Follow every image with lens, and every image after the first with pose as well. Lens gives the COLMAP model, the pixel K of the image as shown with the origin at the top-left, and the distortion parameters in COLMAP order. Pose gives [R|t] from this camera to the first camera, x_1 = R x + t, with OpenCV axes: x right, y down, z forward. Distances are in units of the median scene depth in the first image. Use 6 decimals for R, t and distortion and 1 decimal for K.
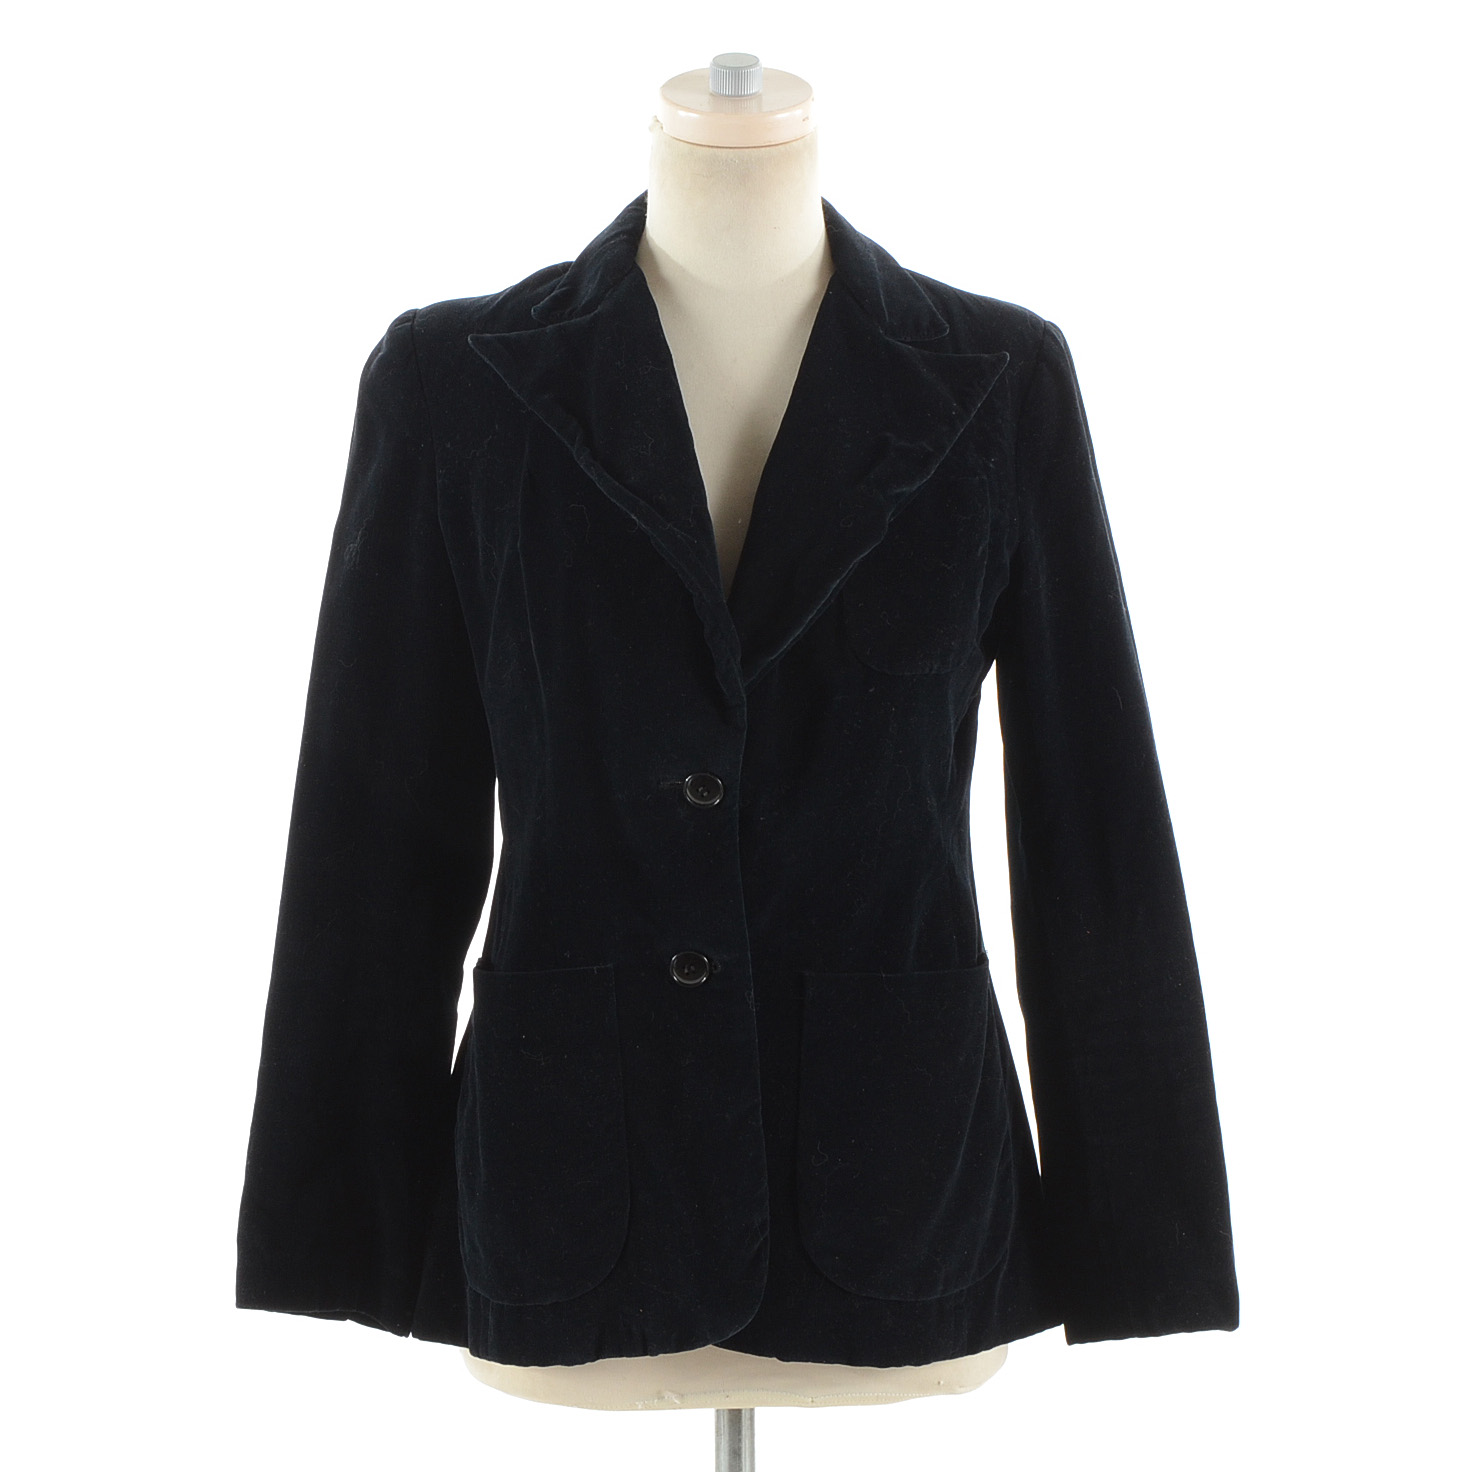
lens RADIAL K [[3843.6, 0, 736.0], [0, 3843.6, 736.0], [0, 0, 1]] dist [0.065119, 0.209292]
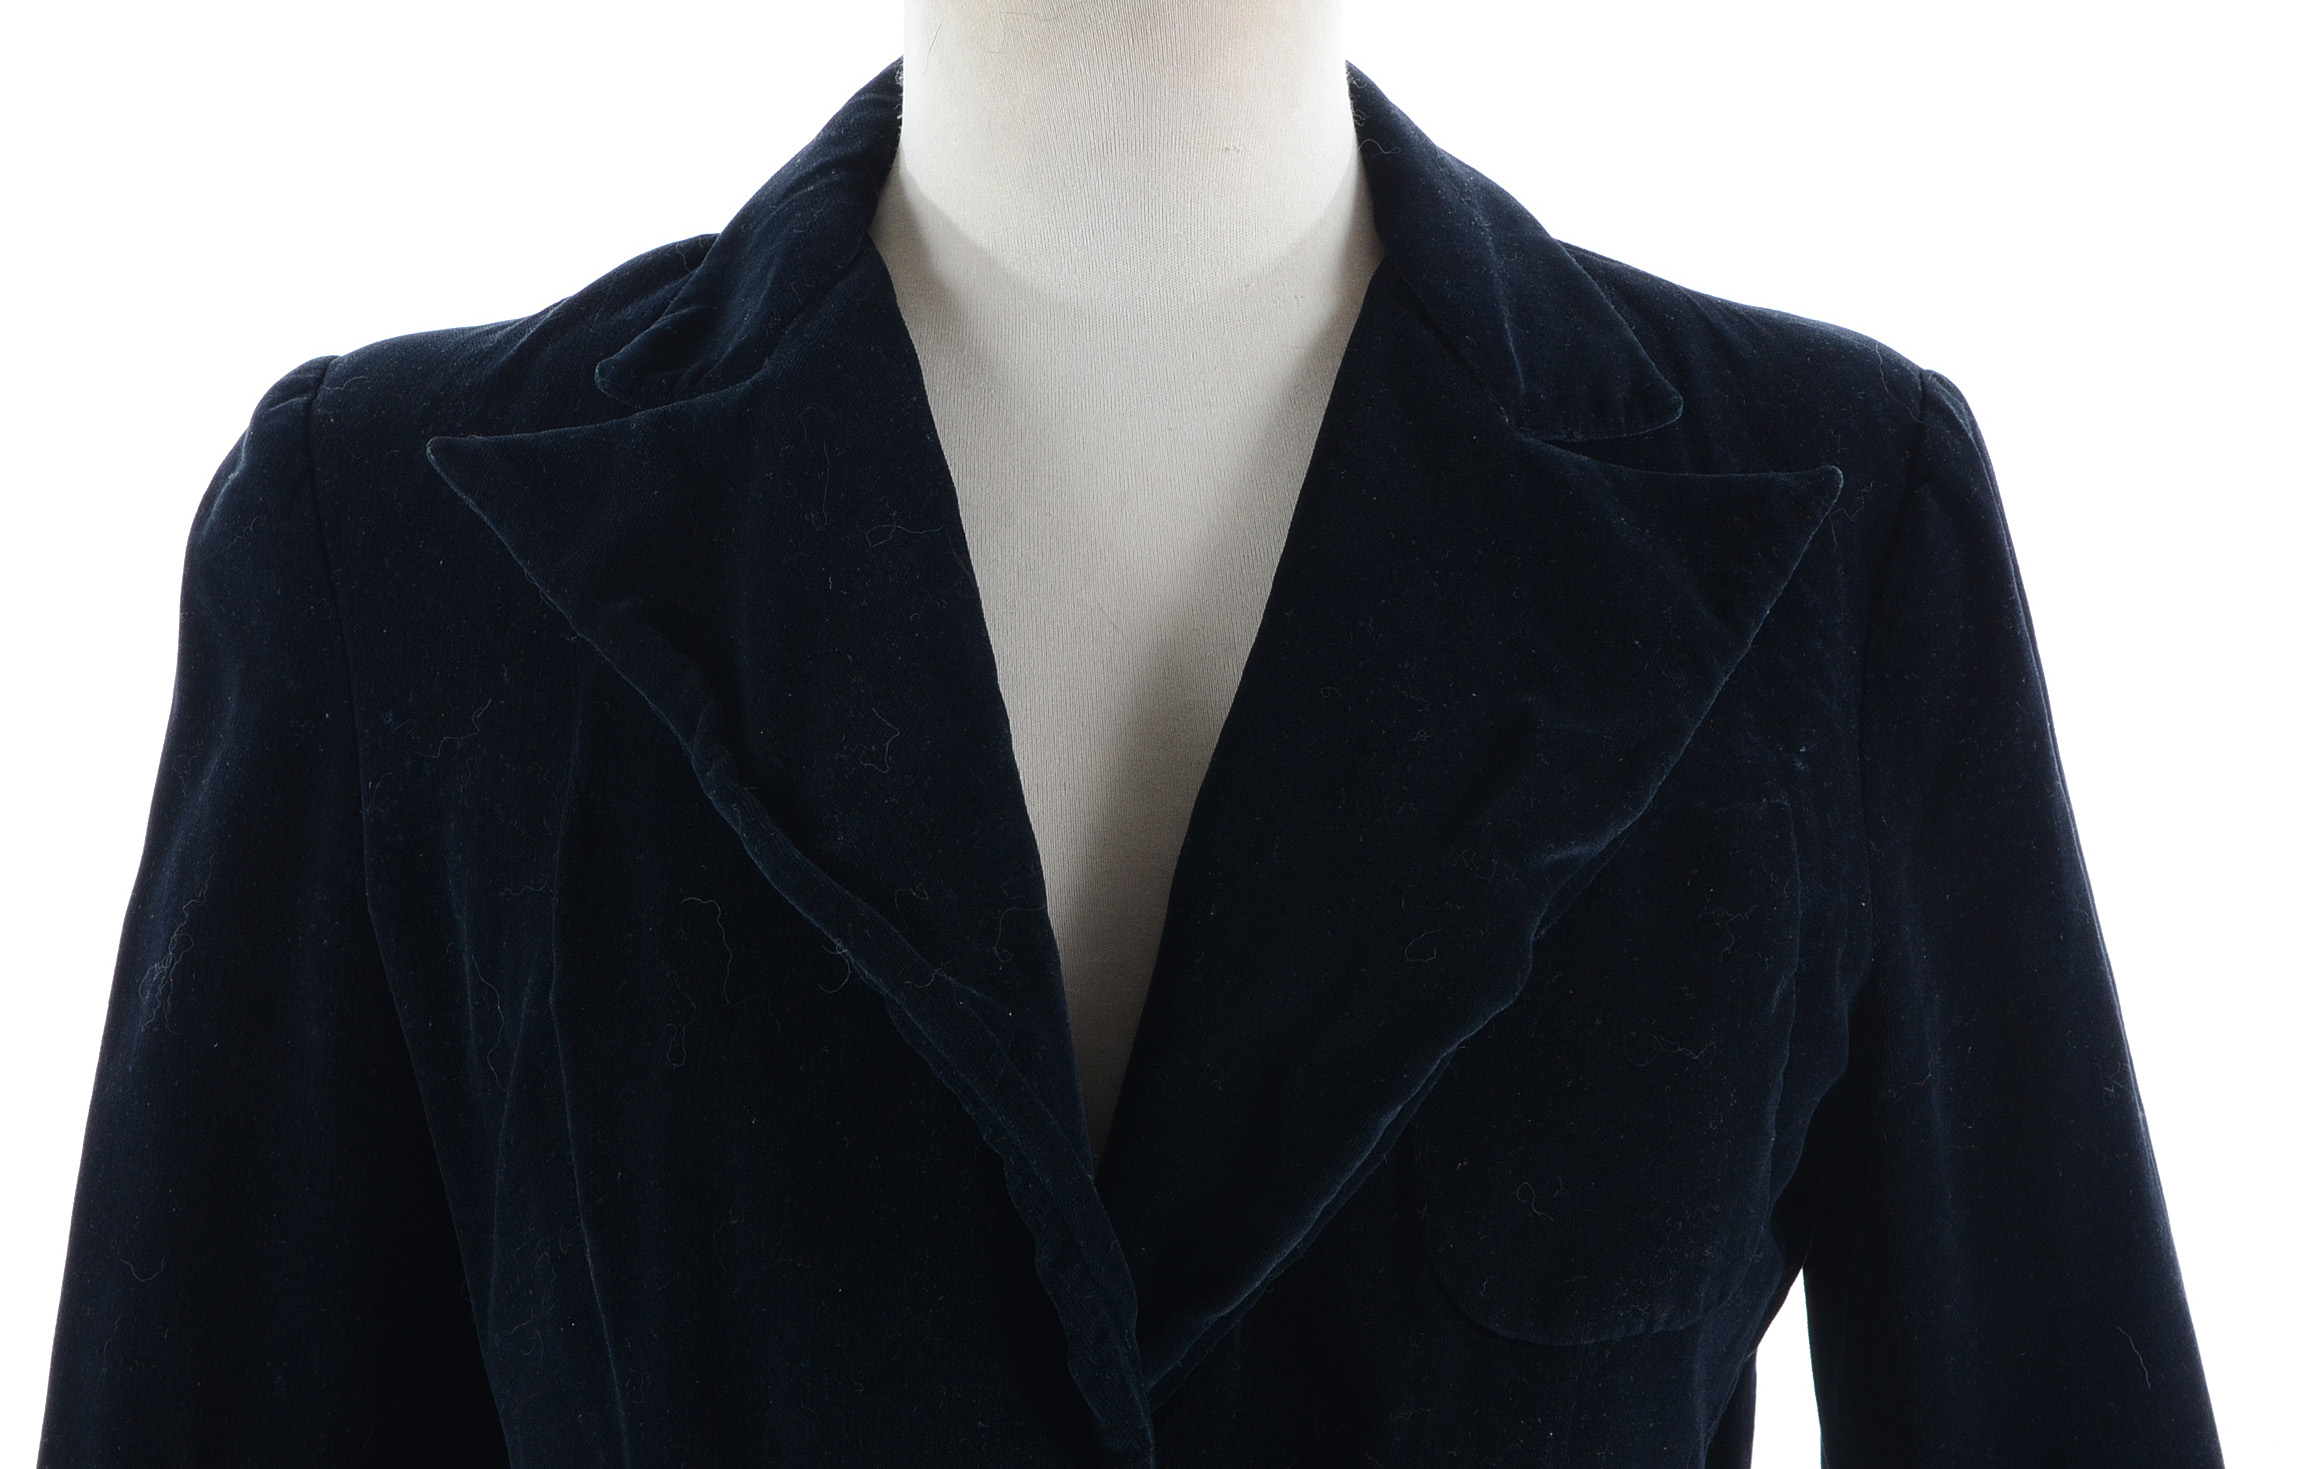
lens RADIAL K [[5537.8, 0, 1067.3], [0, 5537.8, 734.0], [0, 0, 1]] dist [0.069489, 0.347688]
pose [[0.999409, -0.008816, -0.033214, 0.012162], [0.008483, 0.999912, -0.010152, -0.068338], [0.033300, 0.009865, 0.999397, 0.447989]]
